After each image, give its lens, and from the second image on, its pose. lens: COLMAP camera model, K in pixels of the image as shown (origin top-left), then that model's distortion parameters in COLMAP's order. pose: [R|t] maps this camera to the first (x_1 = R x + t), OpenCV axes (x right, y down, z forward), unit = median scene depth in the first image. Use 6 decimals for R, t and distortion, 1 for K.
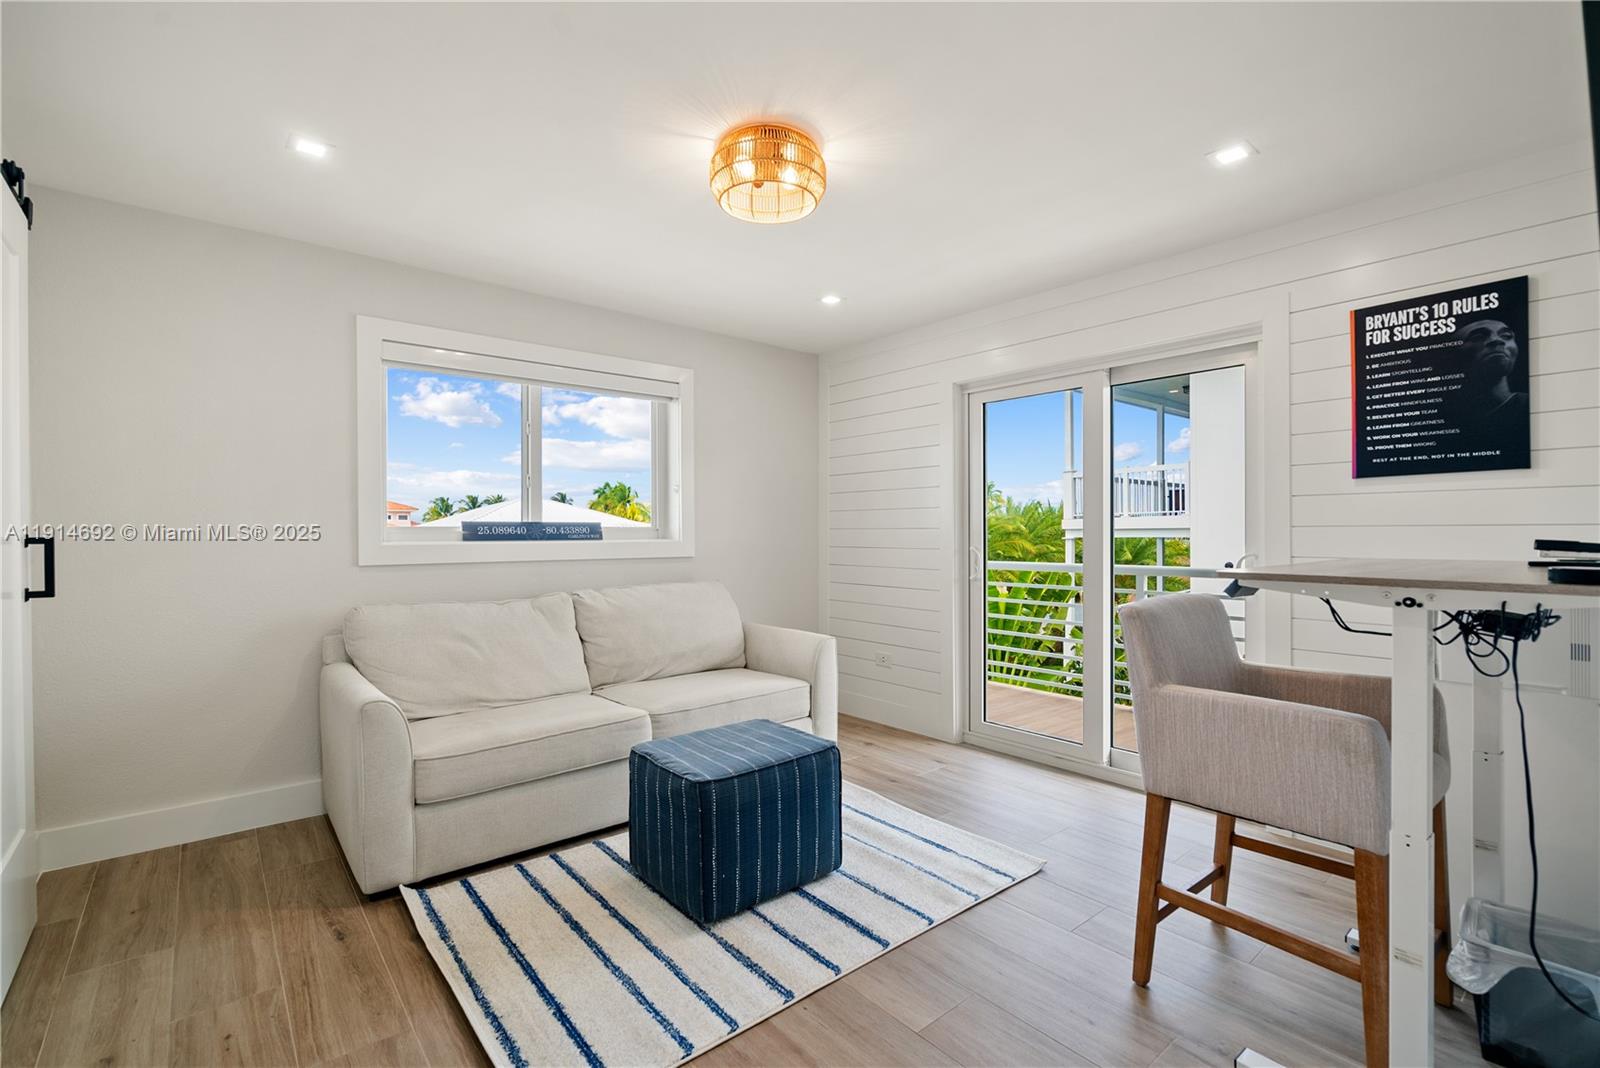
lens RADIAL K [[739.5, 0, 795.9], [0, 739.5, 533.1], [0, 0, 1]] dist [-0.007835, 0.004741]
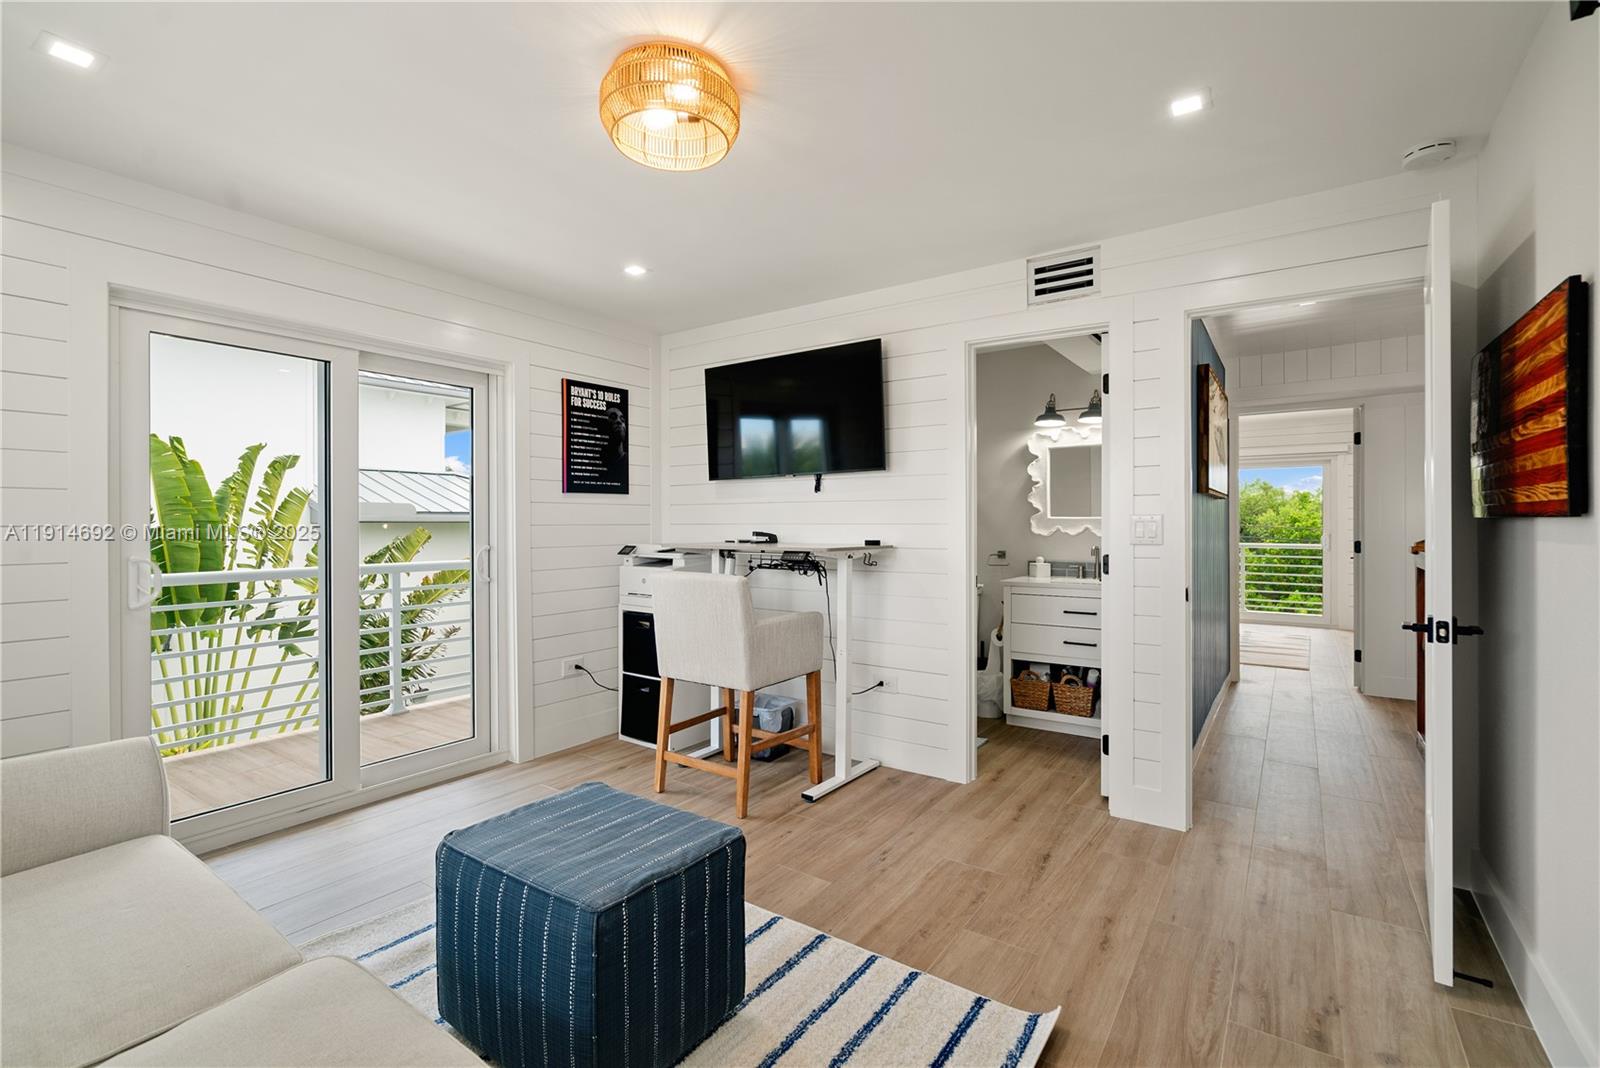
lens RADIAL K [[739.5, 0, 793.2], [0, 739.5, 527.5], [0, 0, 1]] dist [-0.007835, 0.004741]
pose [[-0.283252, -0.001040, 0.959045, -0.861095], [0.005603, 0.999981, 0.002739, -0.007004], [-0.959029, 0.006149, -0.283241, 1.077714]]
